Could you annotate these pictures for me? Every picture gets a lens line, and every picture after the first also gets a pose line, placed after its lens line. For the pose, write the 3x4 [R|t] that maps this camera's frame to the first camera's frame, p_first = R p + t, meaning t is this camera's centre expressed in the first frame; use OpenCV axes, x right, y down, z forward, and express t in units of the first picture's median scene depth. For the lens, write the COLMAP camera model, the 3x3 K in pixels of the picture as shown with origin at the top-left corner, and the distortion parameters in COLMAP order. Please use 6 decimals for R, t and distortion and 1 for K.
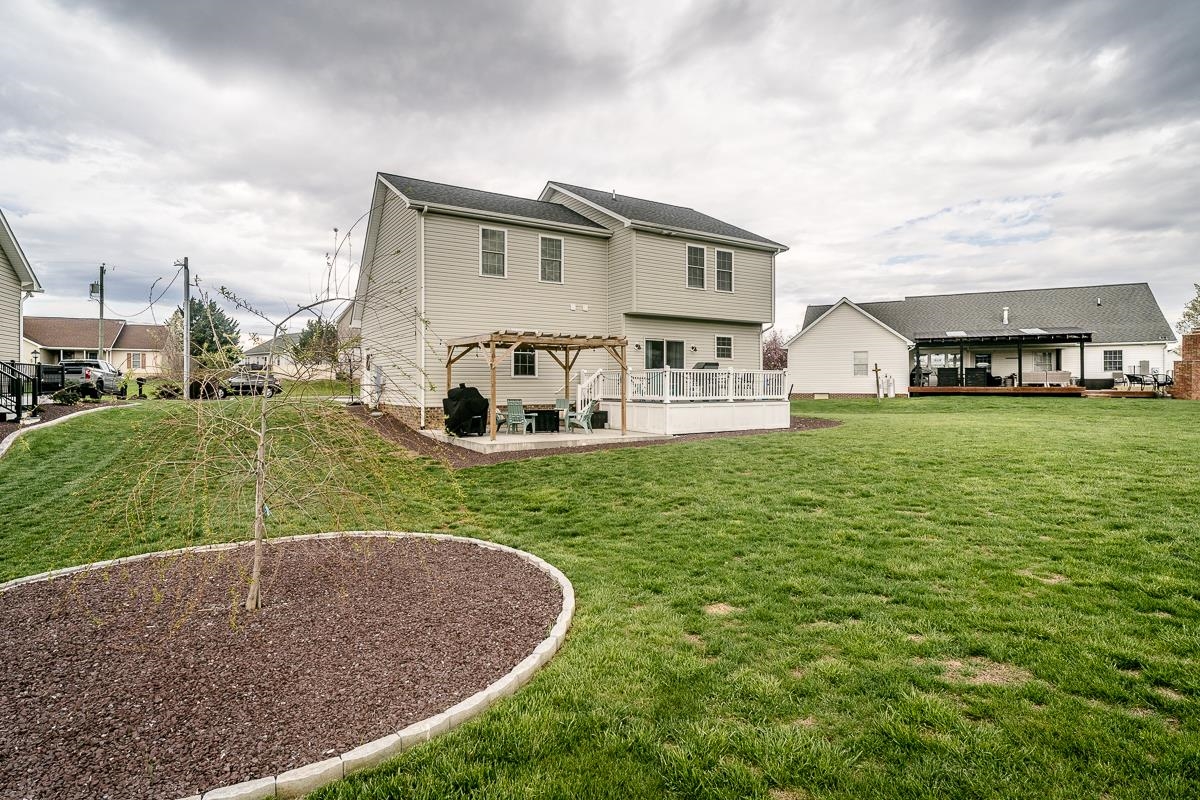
lens RADIAL K [[631.6, 0, 600.0], [0, 631.6, 400.0], [0, 0, 1]] dist [0.001098, 0.000664]
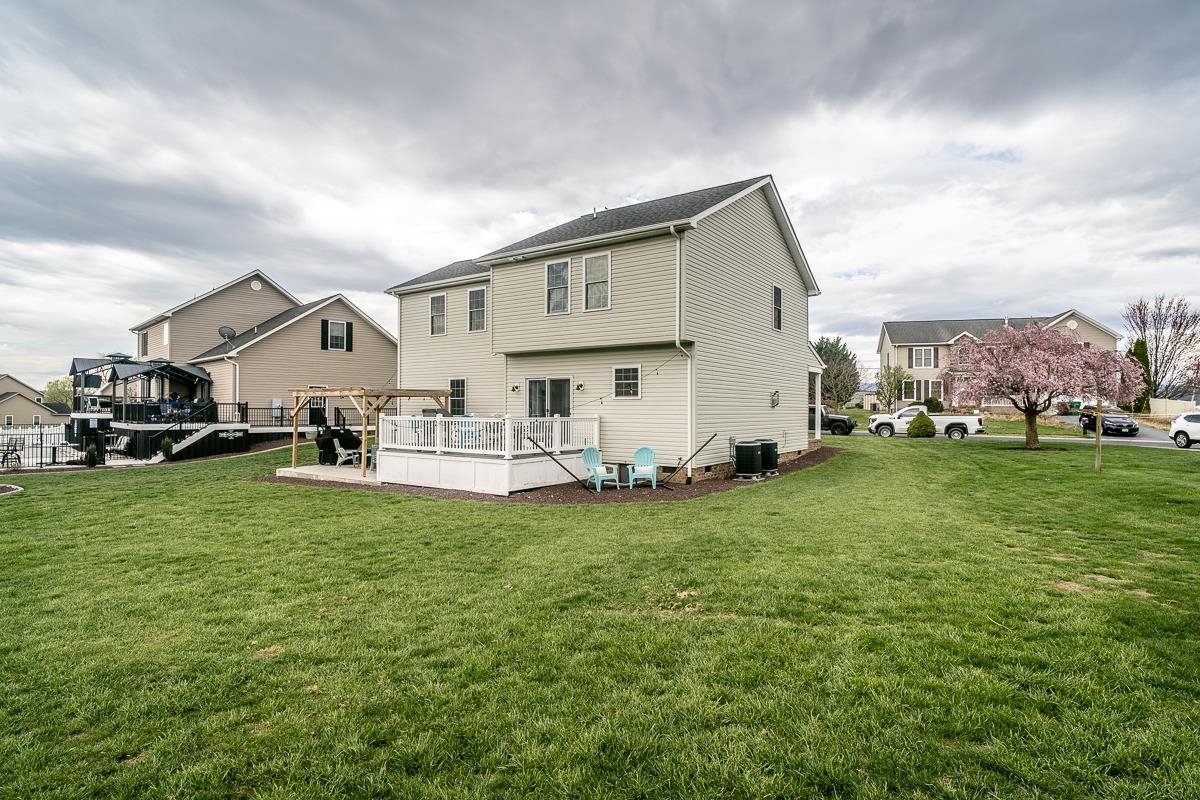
lens RADIAL K [[606.1, 0, 616.9], [0, 606.1, 403.0], [0, 0, 1]] dist [-0.001461, -0.000100]
pose [[0.395507, -0.005863, -0.918444, 0.907204], [-0.027901, 0.999441, -0.018395, -0.049768], [0.918039, 0.032901, 0.395123, 0.771968]]
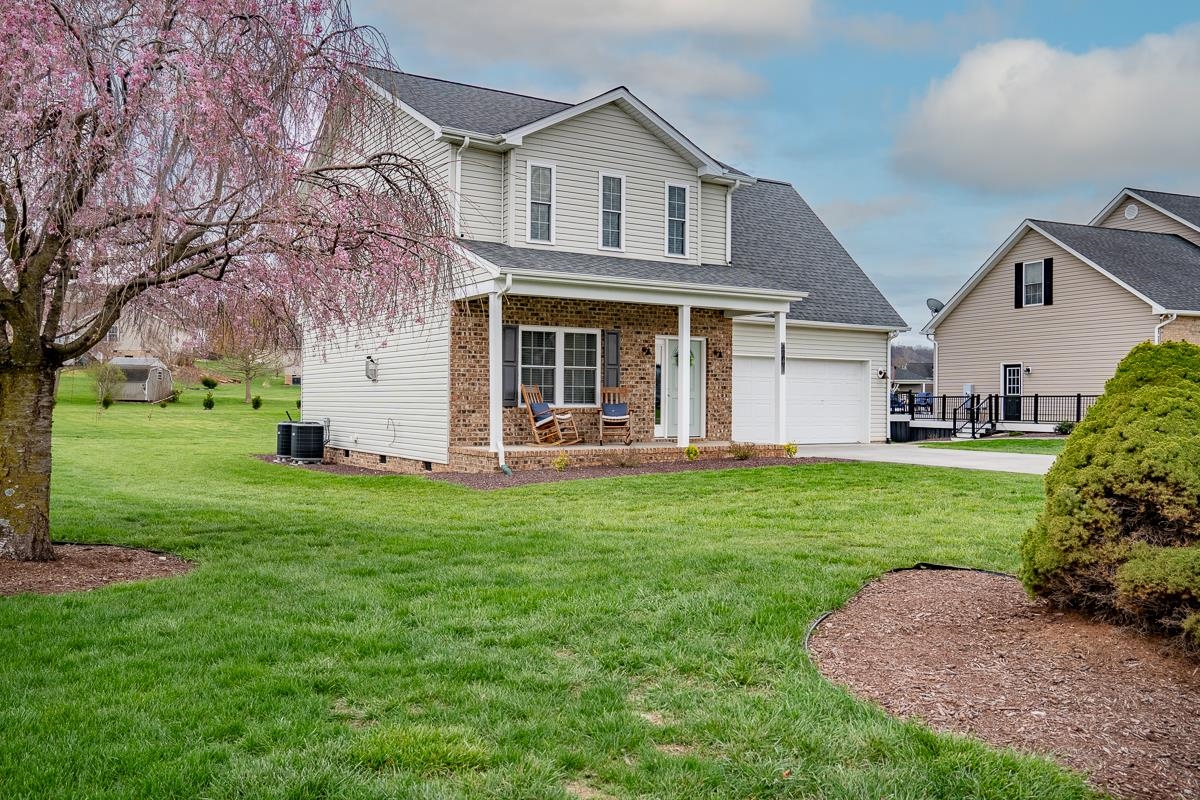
lens RADIAL K [[1014.2, 0, 600.0], [0, 1014.2, 400.0], [0, 0, 1]] dist [-0.000123, -0.000366]
pose [[-0.999573, -0.004197, 0.028923, -0.126868], [-0.003575, 0.999762, 0.021535, -0.071625], [-0.029006, 0.021423, -0.999350, 2.408527]]
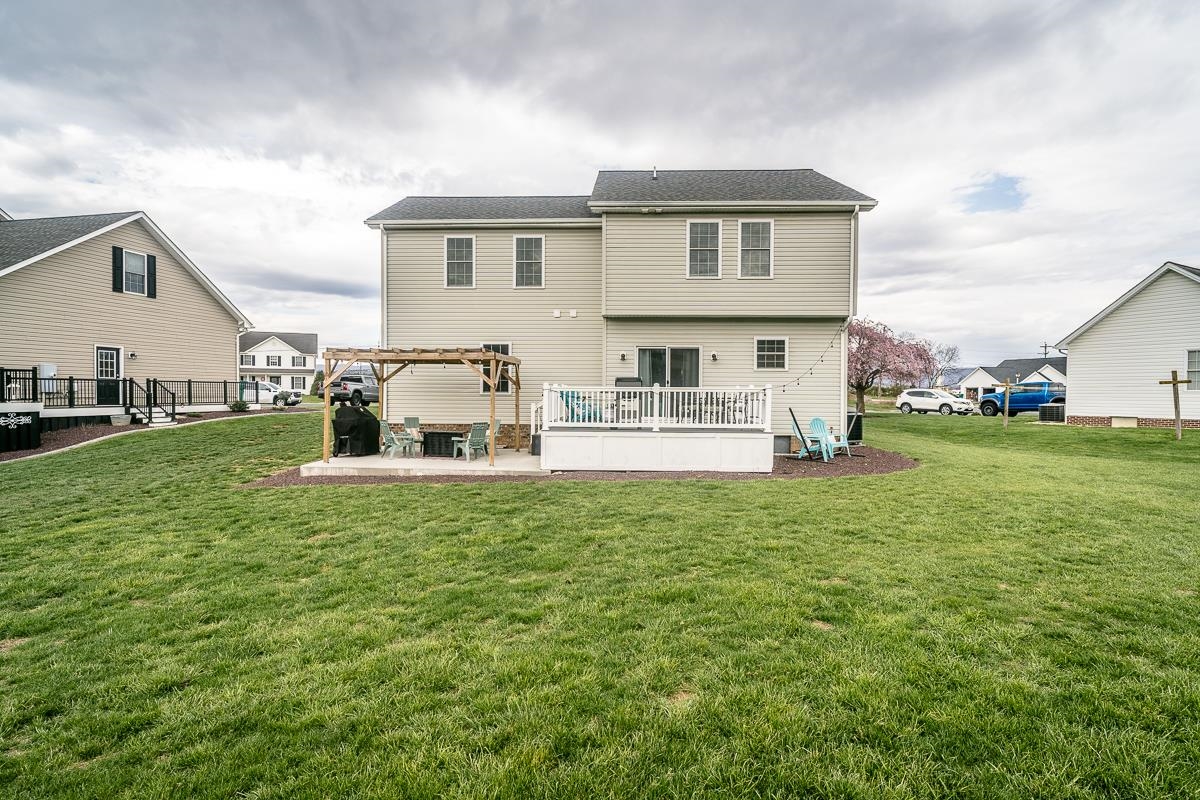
lens RADIAL K [[606.1, 0, 616.9], [0, 606.1, 403.0], [0, 0, 1]] dist [-0.001461, -0.000100]
pose [[0.815447, 0.018522, -0.578536, 0.495013], [-0.022515, 0.999746, 0.000273, -0.024669], [0.578394, 0.012803, 0.815657, 0.354779]]
